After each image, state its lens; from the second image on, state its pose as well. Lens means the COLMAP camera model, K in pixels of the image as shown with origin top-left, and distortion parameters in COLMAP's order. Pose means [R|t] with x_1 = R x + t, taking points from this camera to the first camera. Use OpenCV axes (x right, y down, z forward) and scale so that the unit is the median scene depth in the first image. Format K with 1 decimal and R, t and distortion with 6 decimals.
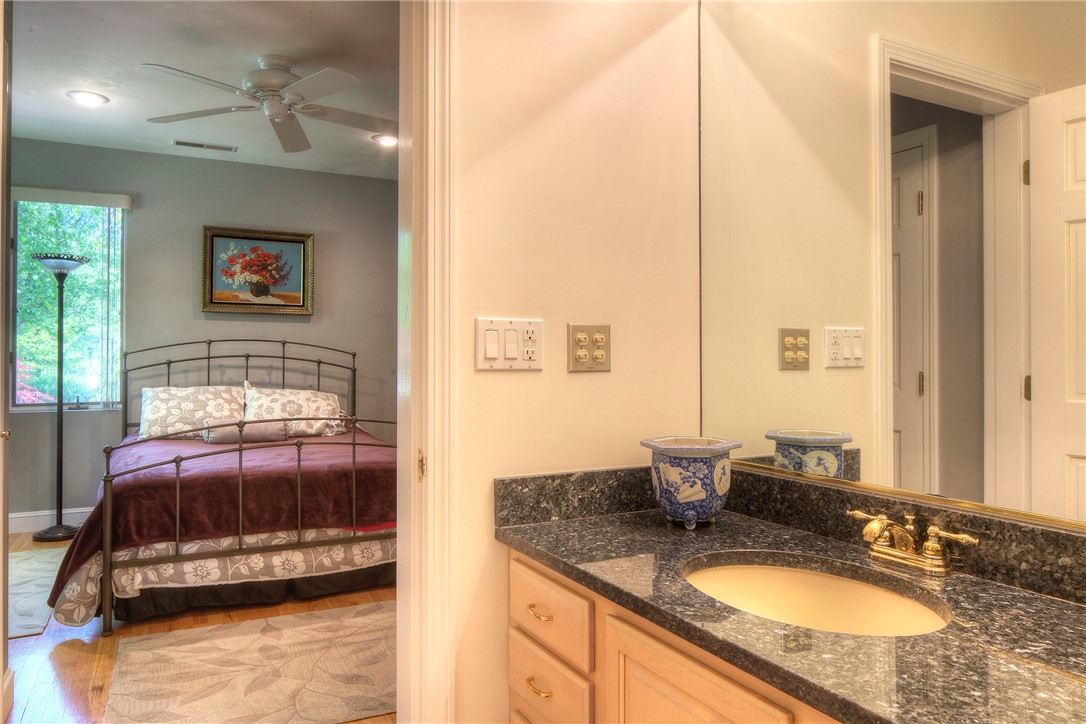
lens RADIAL K [[729.0, 0, 541.9], [0, 729.0, 352.7], [0, 0, 1]] dist [-0.020229, -0.003460]
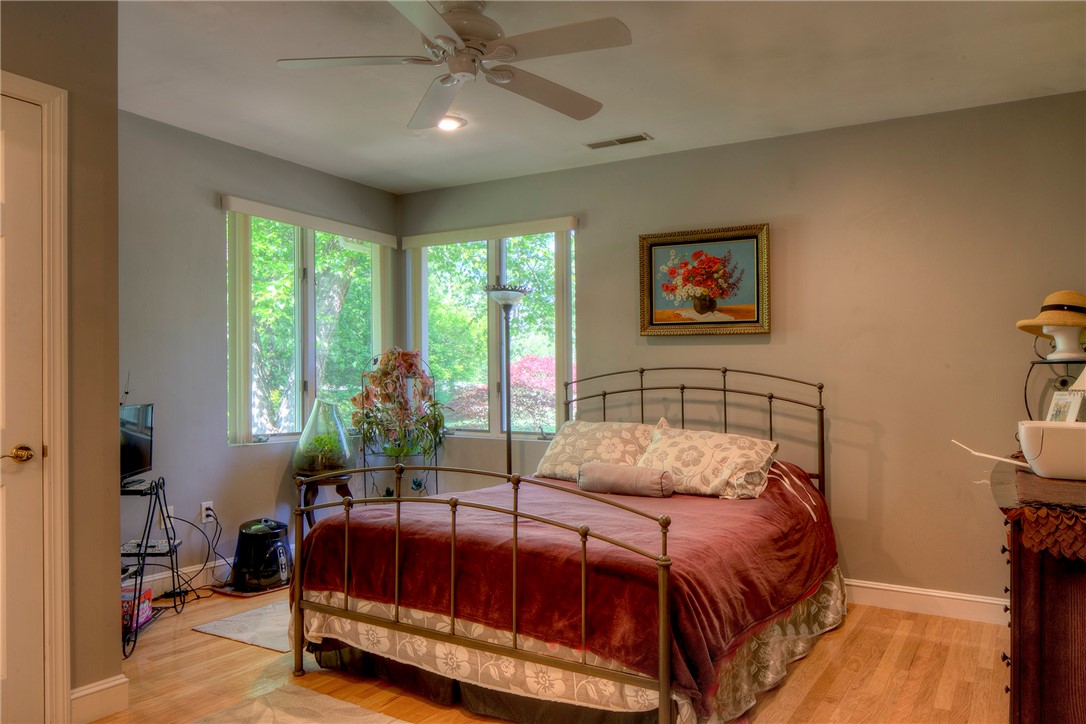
lens RADIAL K [[764.4, 0, 547.8], [0, 764.4, 390.5], [0, 0, 1]] dist [-0.010012, -0.000632]
pose [[0.517455, 0.011179, -0.855637, 0.251934], [-0.003130, 0.999933, 0.011172, -0.001232], [0.855705, -0.003103, 0.517455, 0.434626]]
